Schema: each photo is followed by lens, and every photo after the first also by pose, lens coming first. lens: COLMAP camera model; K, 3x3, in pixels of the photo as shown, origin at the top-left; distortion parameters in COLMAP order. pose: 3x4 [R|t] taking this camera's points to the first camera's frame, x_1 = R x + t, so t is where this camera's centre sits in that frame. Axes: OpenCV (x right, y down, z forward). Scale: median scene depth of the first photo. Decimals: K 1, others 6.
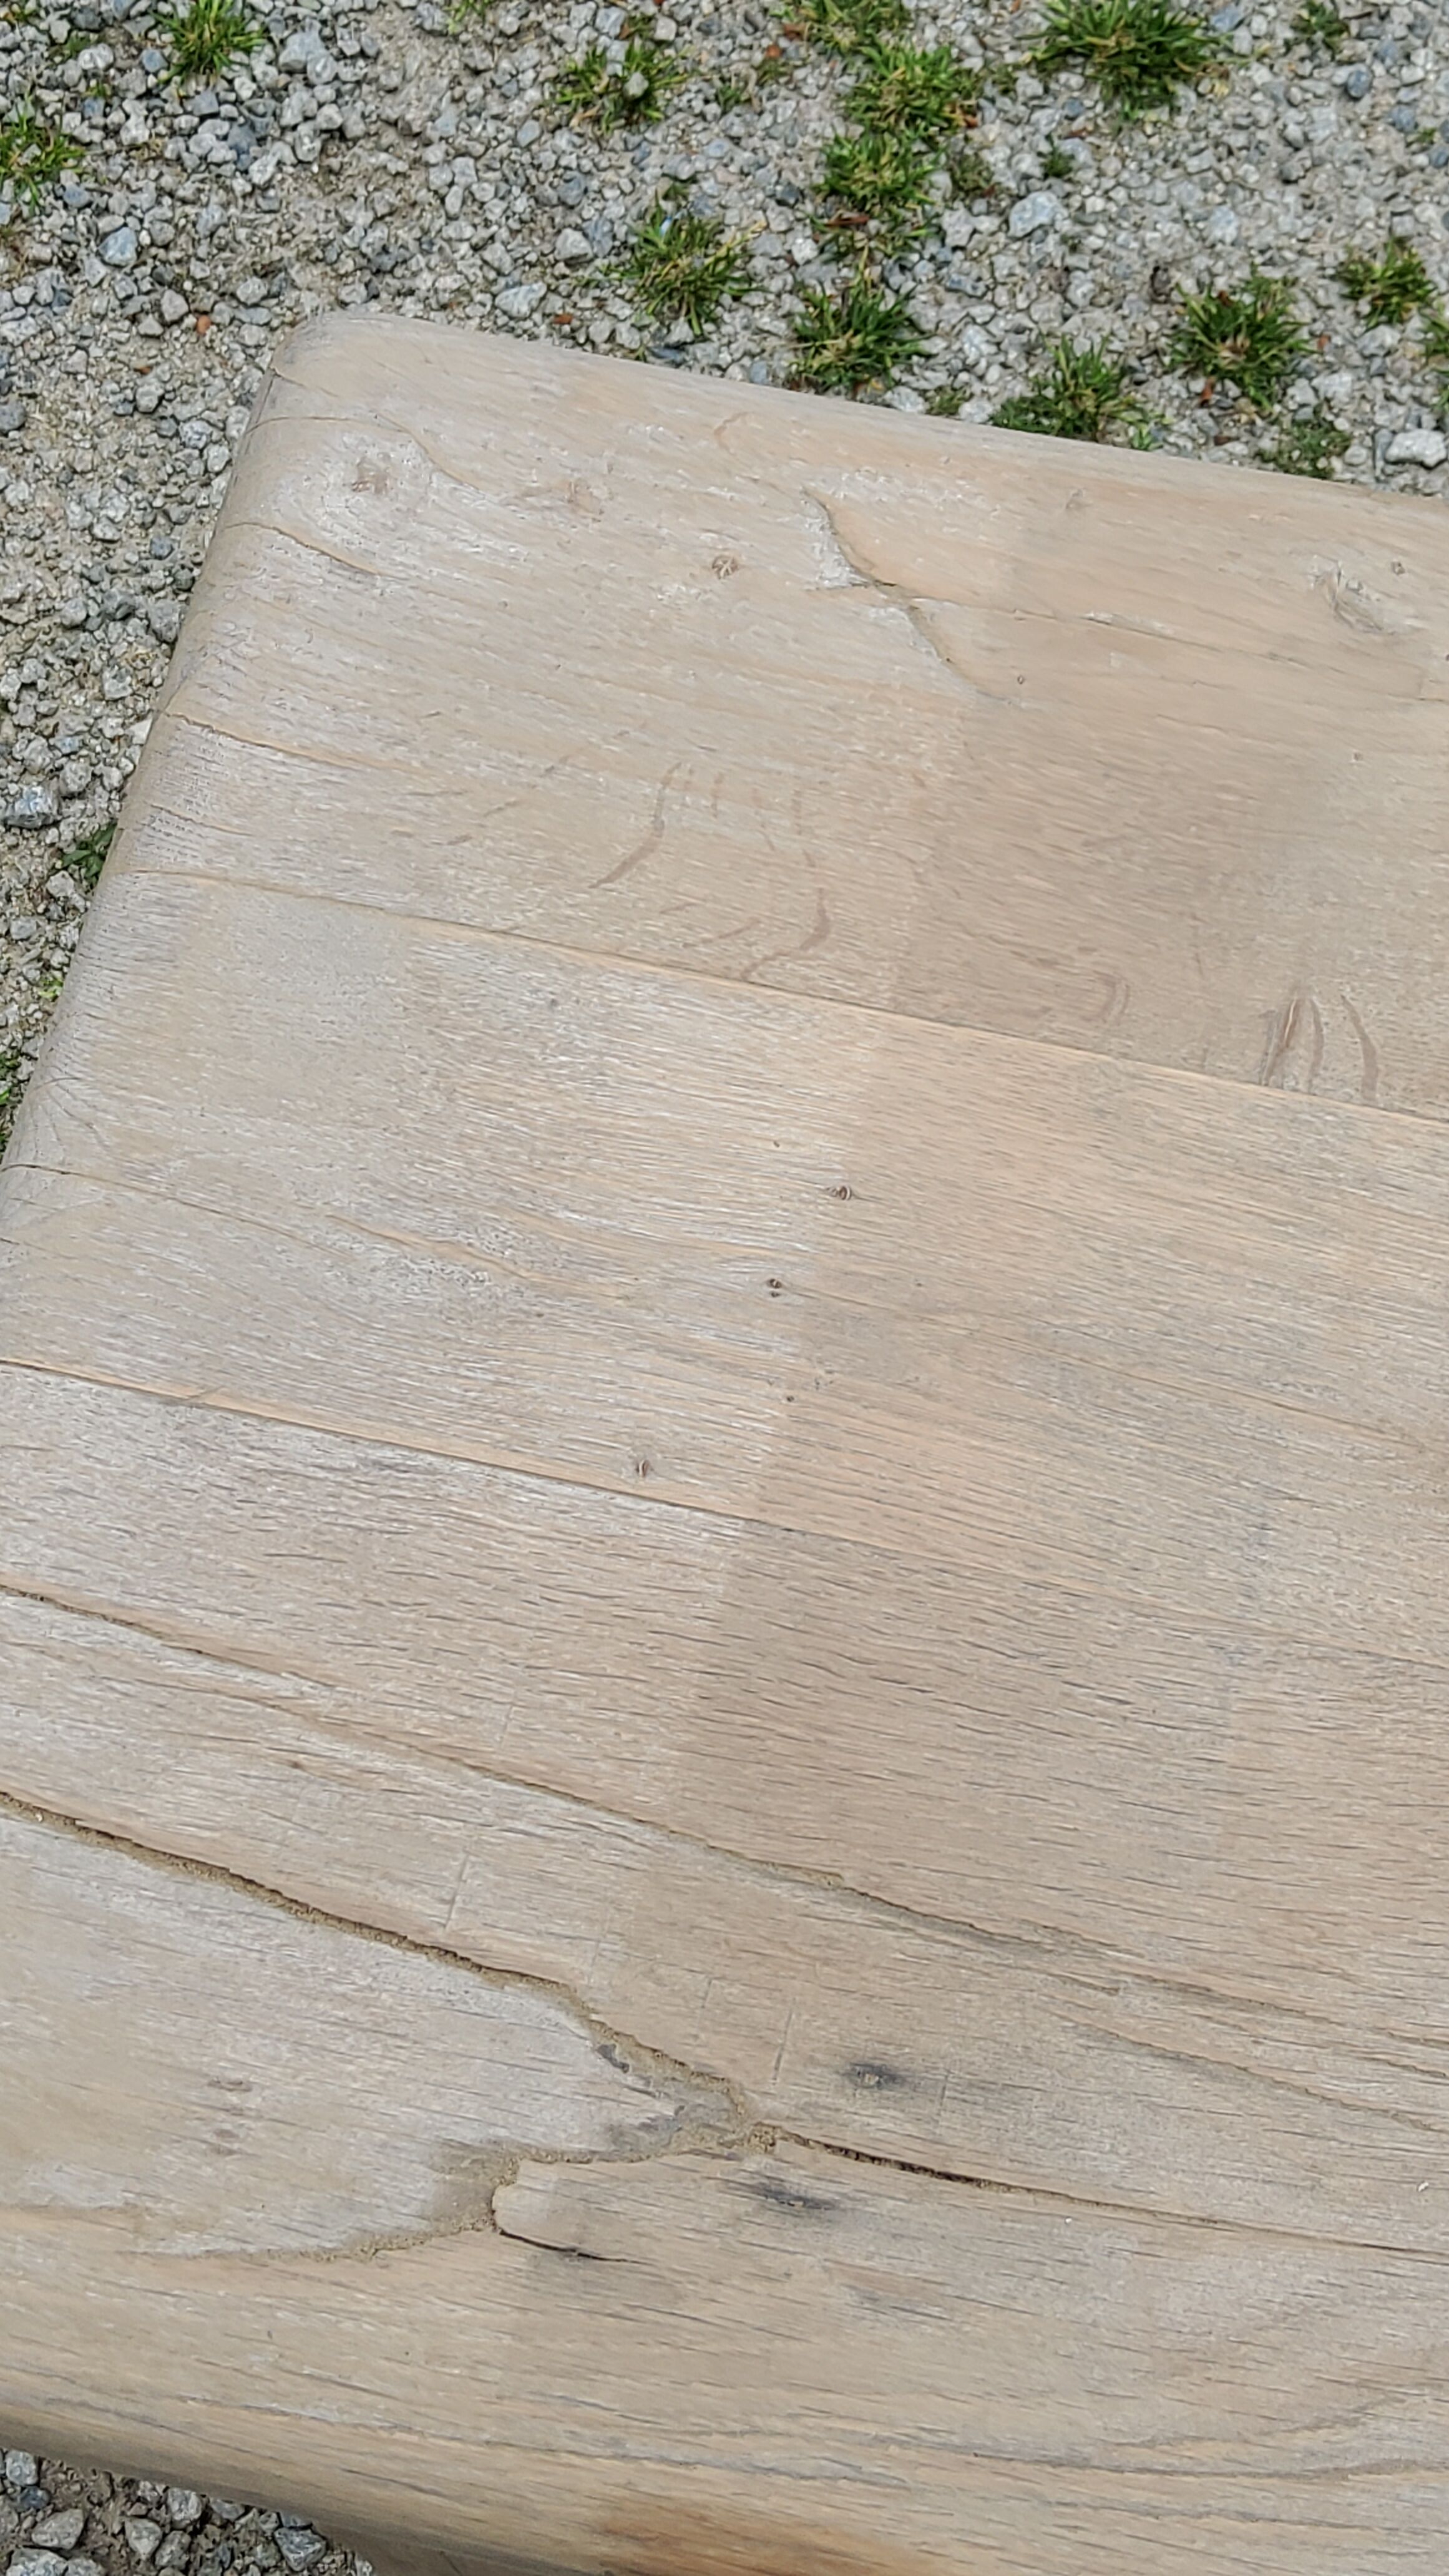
lens RADIAL K [[3822.9, 0, 724.5], [0, 3822.9, 1288.0], [0, 0, 1]] dist [0.203402, -0.573854]
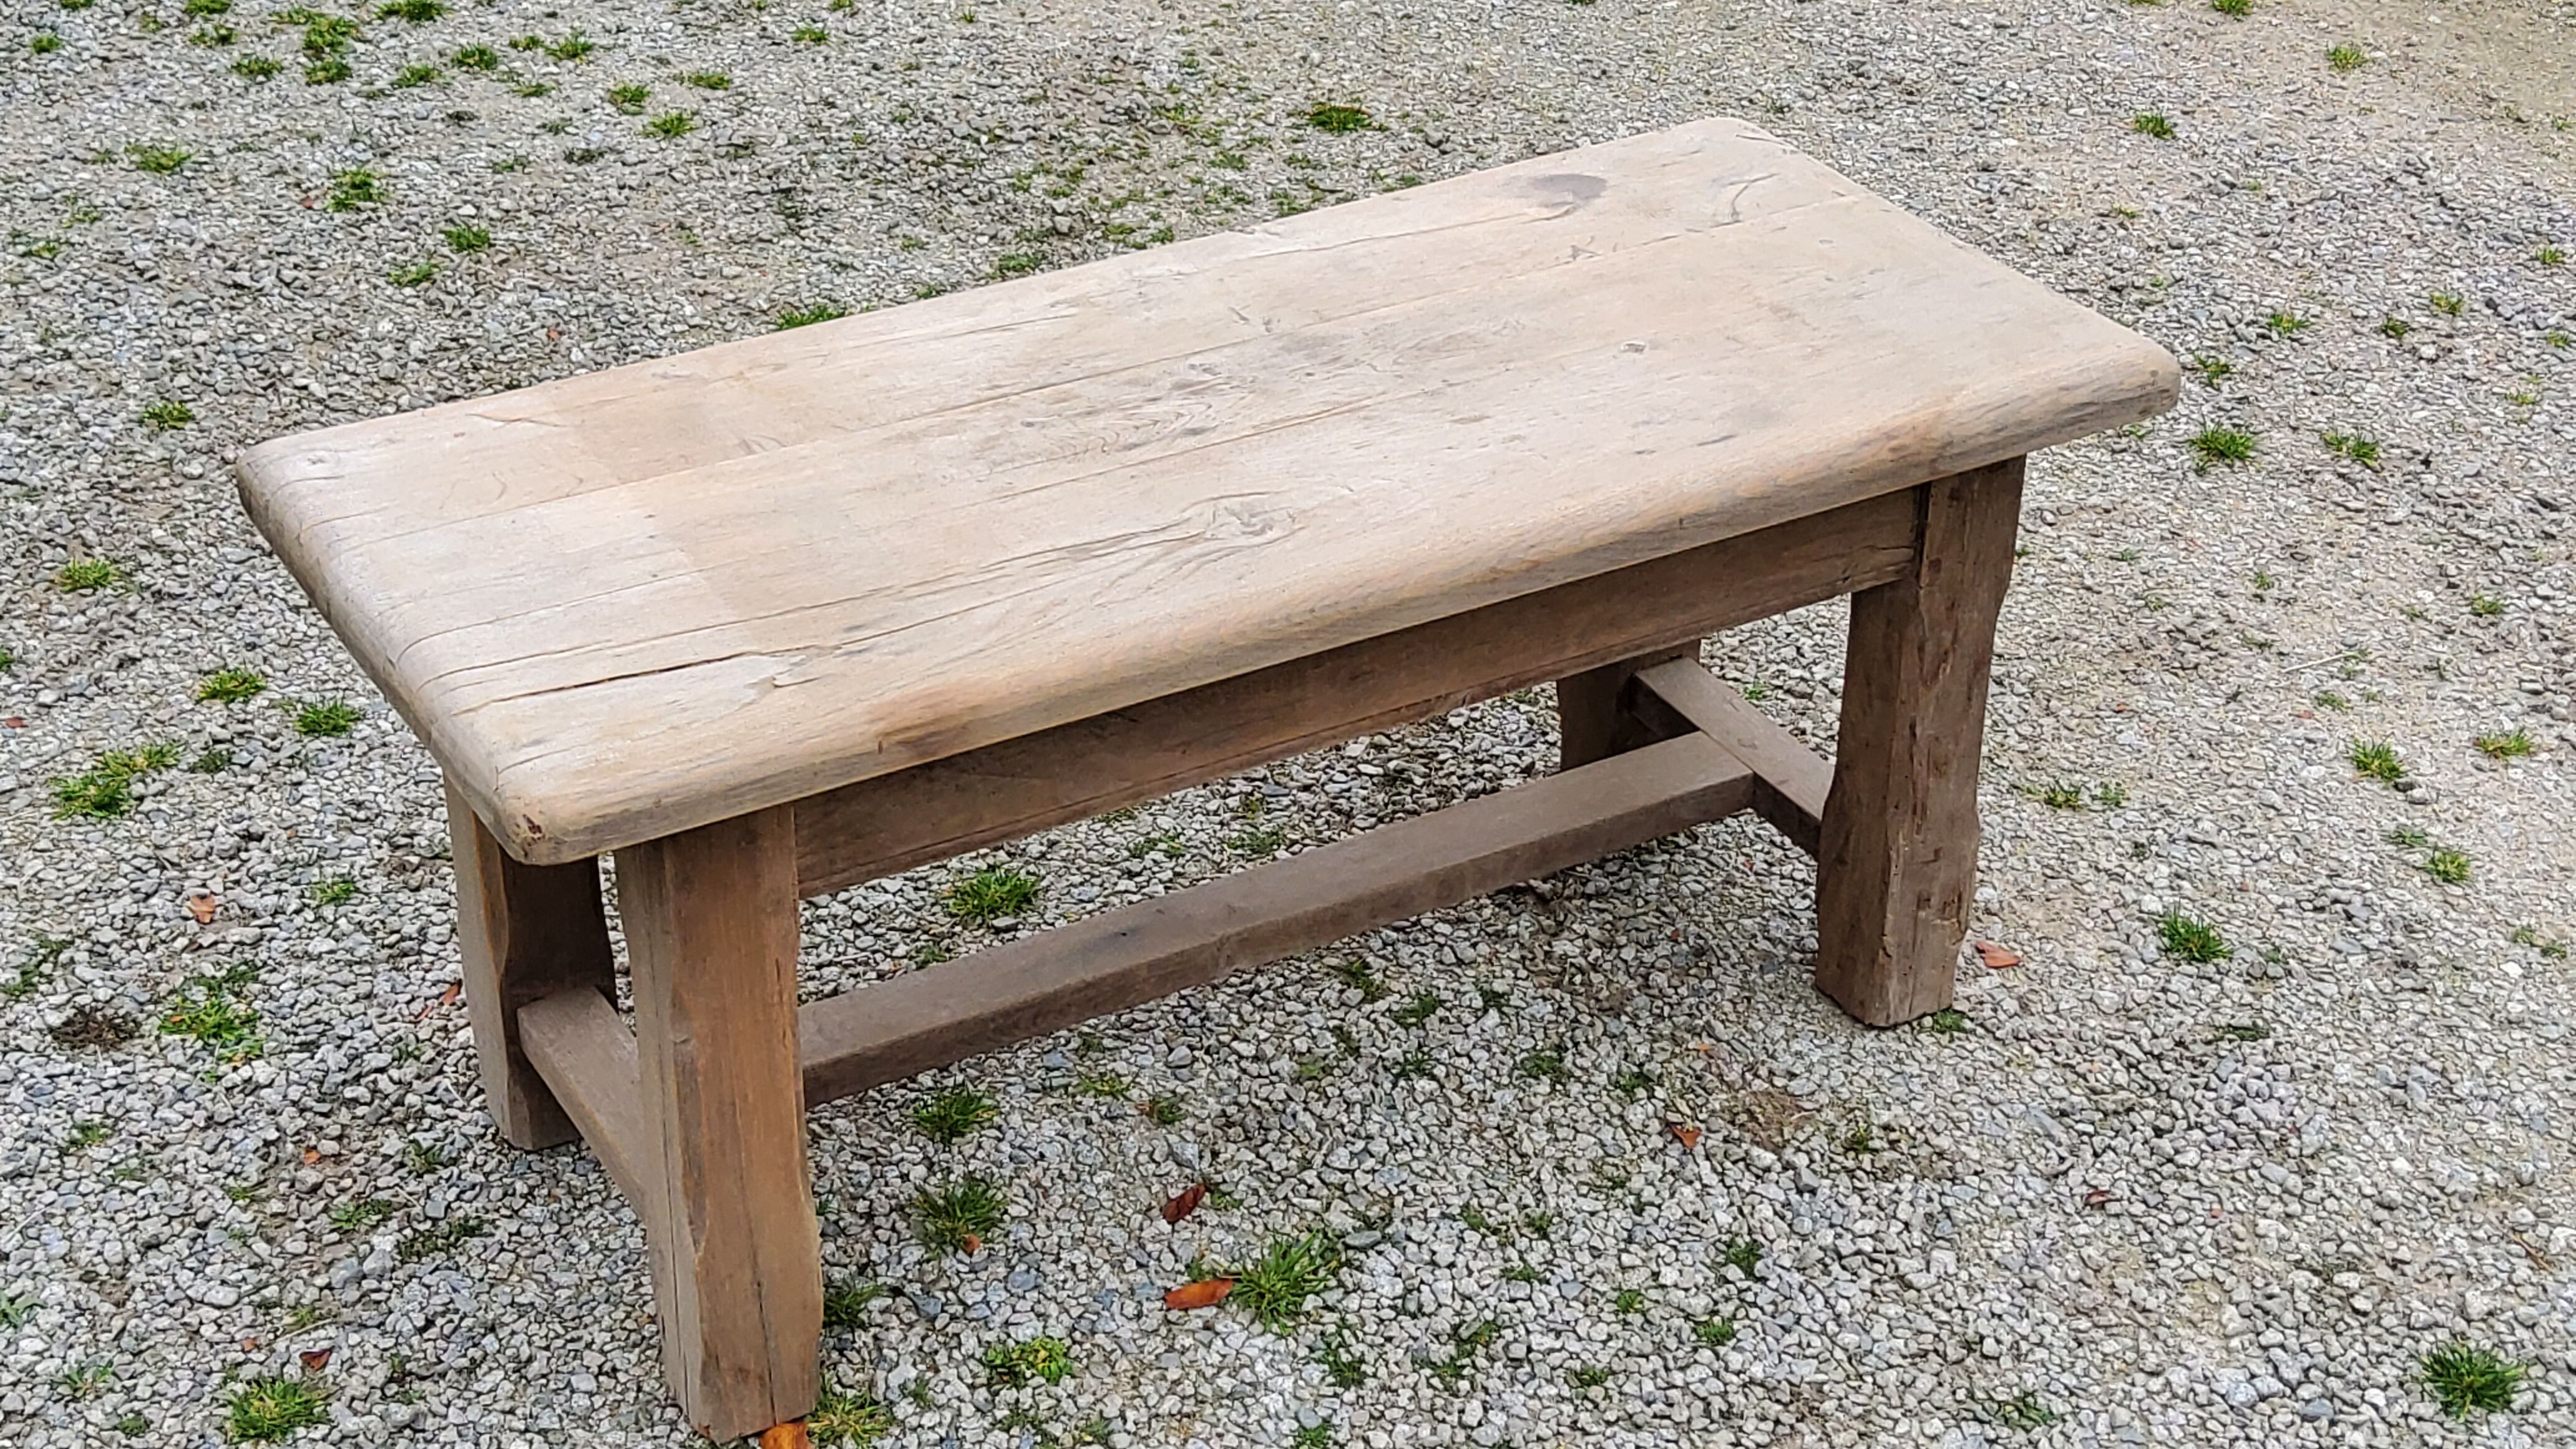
lens RADIAL K [[3833.5, 0, 1288.1], [0, 3833.5, 754.4], [0, 0, 1]] dist [0.170333, -0.339613]
pose [[0.730866, -0.335817, 0.594190, -1.330086], [0.605695, 0.720400, -0.337871, 1.305146], [-0.314592, 0.606837, 0.729918, -1.053398]]
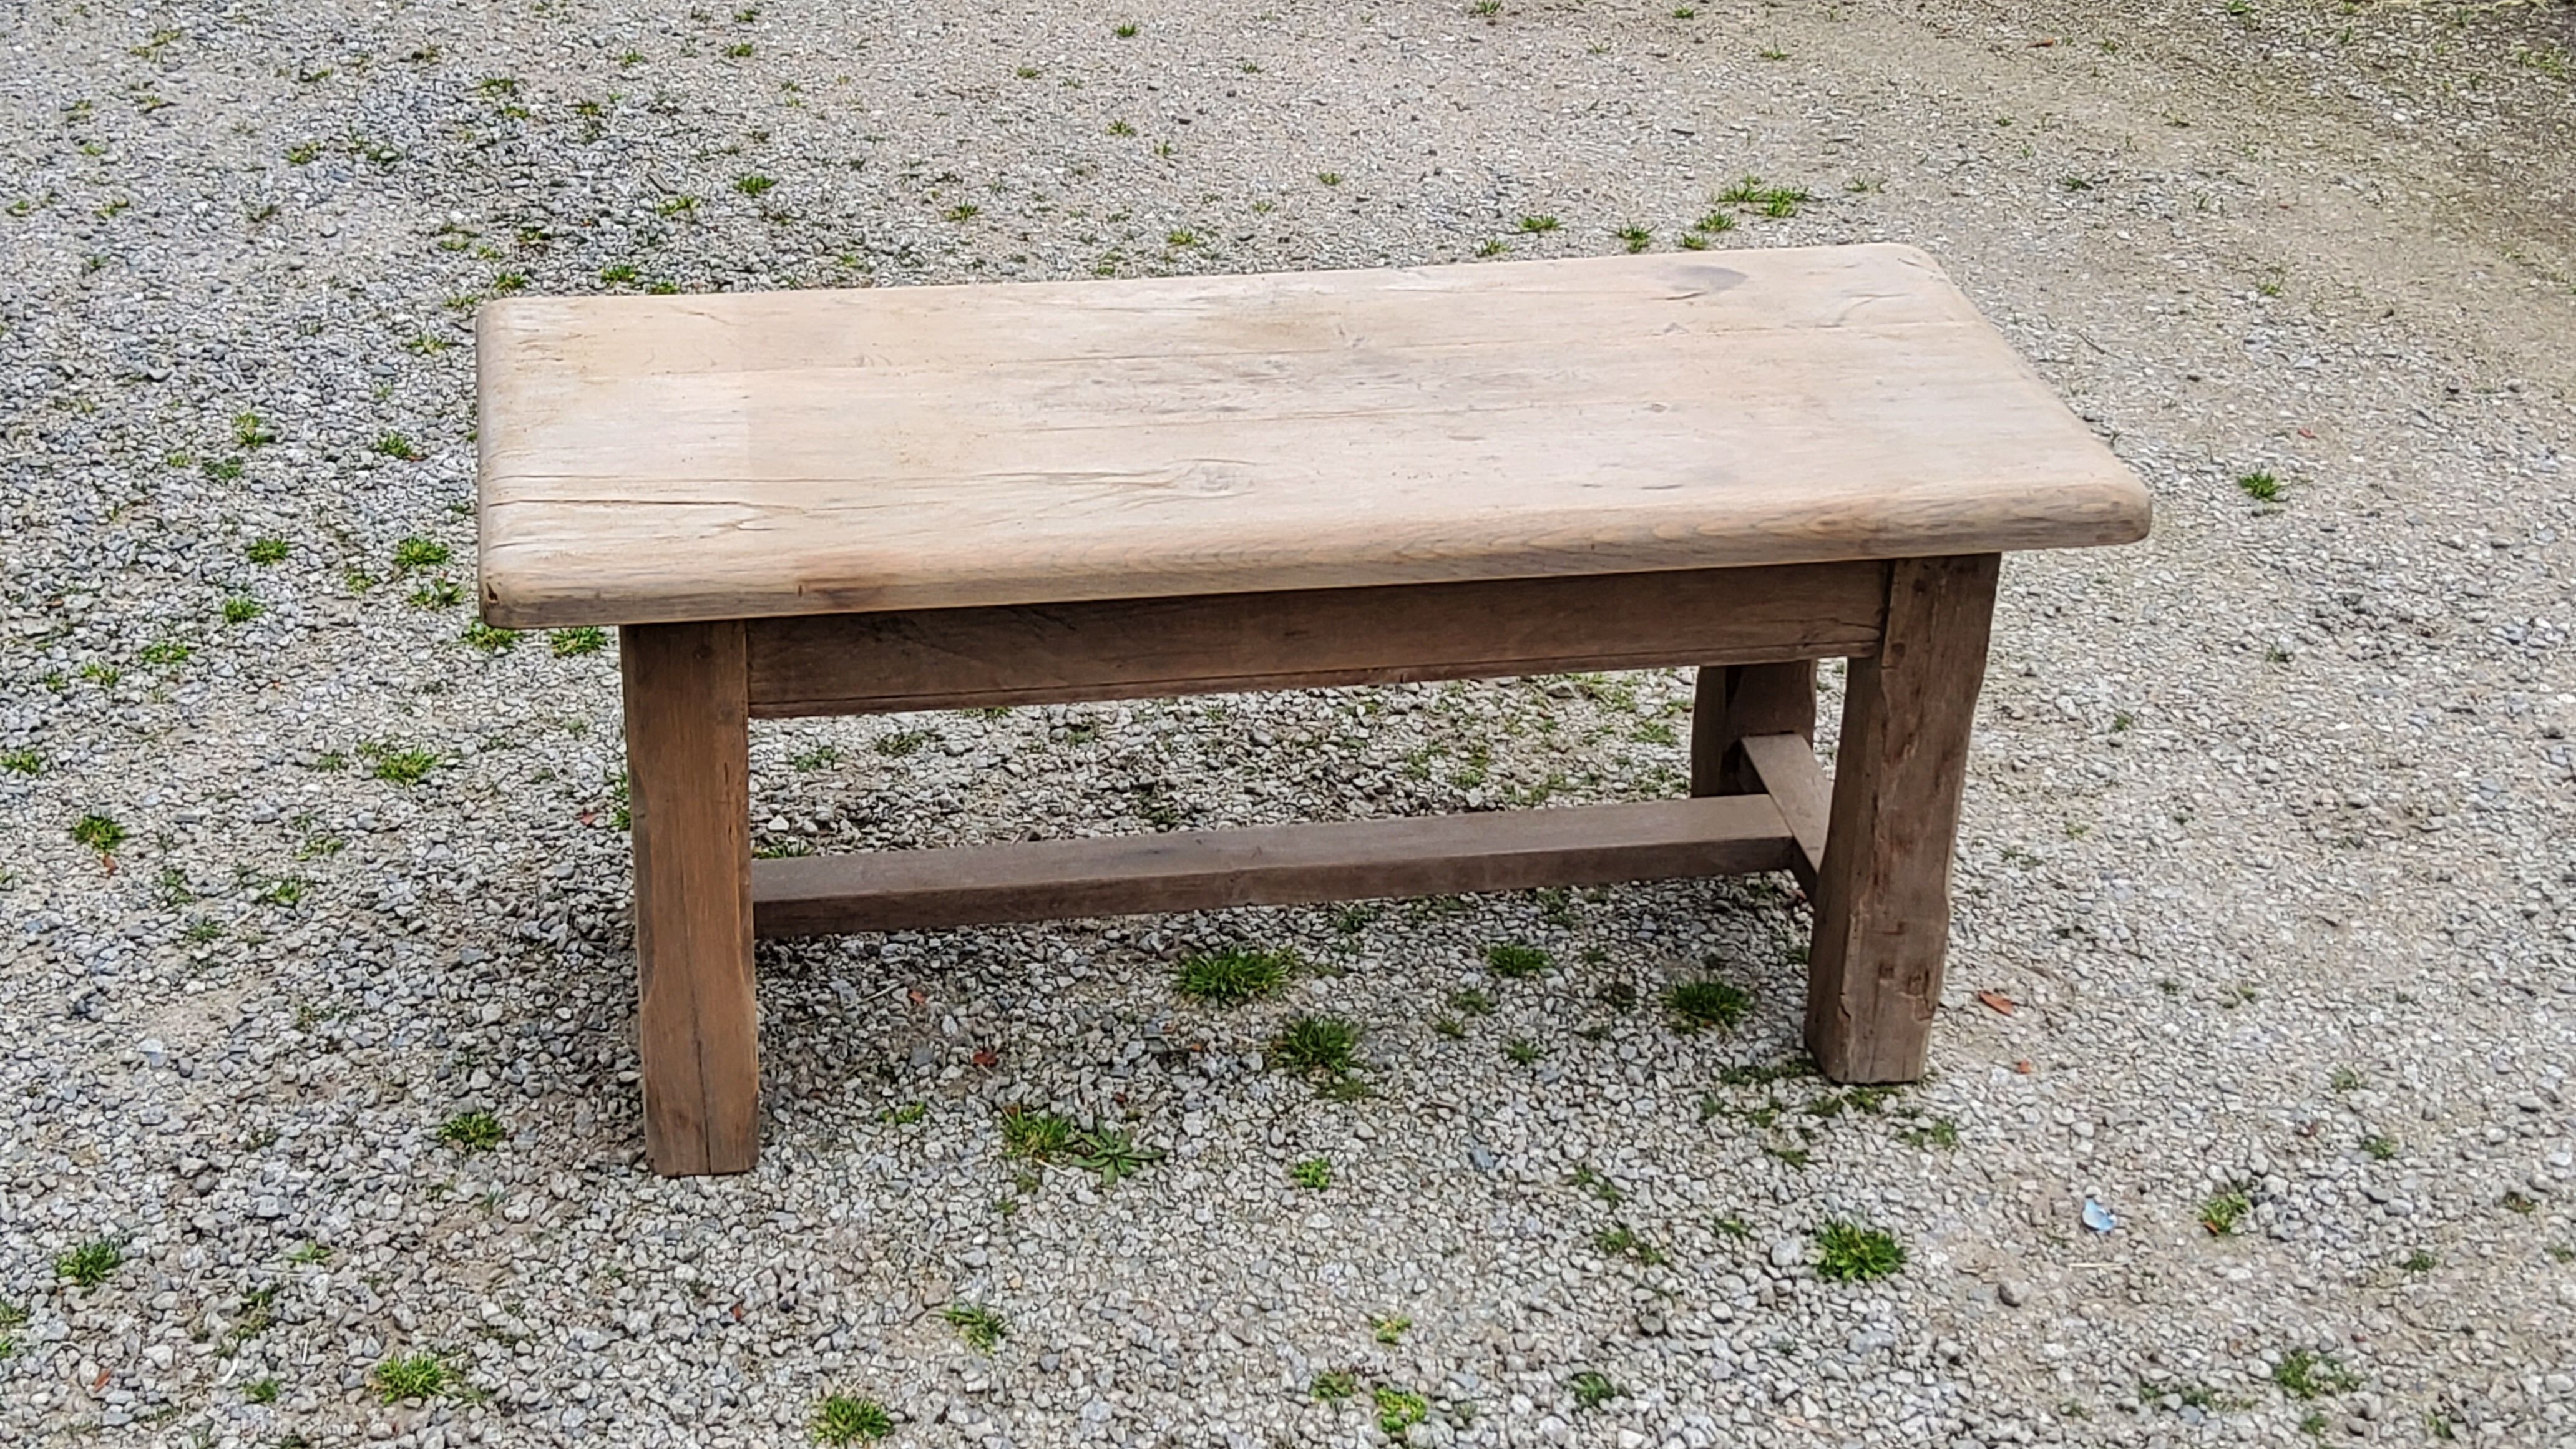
lens RADIAL K [[3822.9, 0, 1281.7], [0, 3822.9, 731.3], [0, 0, 1]] dist [0.203402, -0.573854]
pose [[0.916303, -0.149206, 0.371654, -0.811476], [0.338335, 0.784943, -0.519031, 2.057327], [-0.214285, 0.601333, 0.769728, -1.453445]]
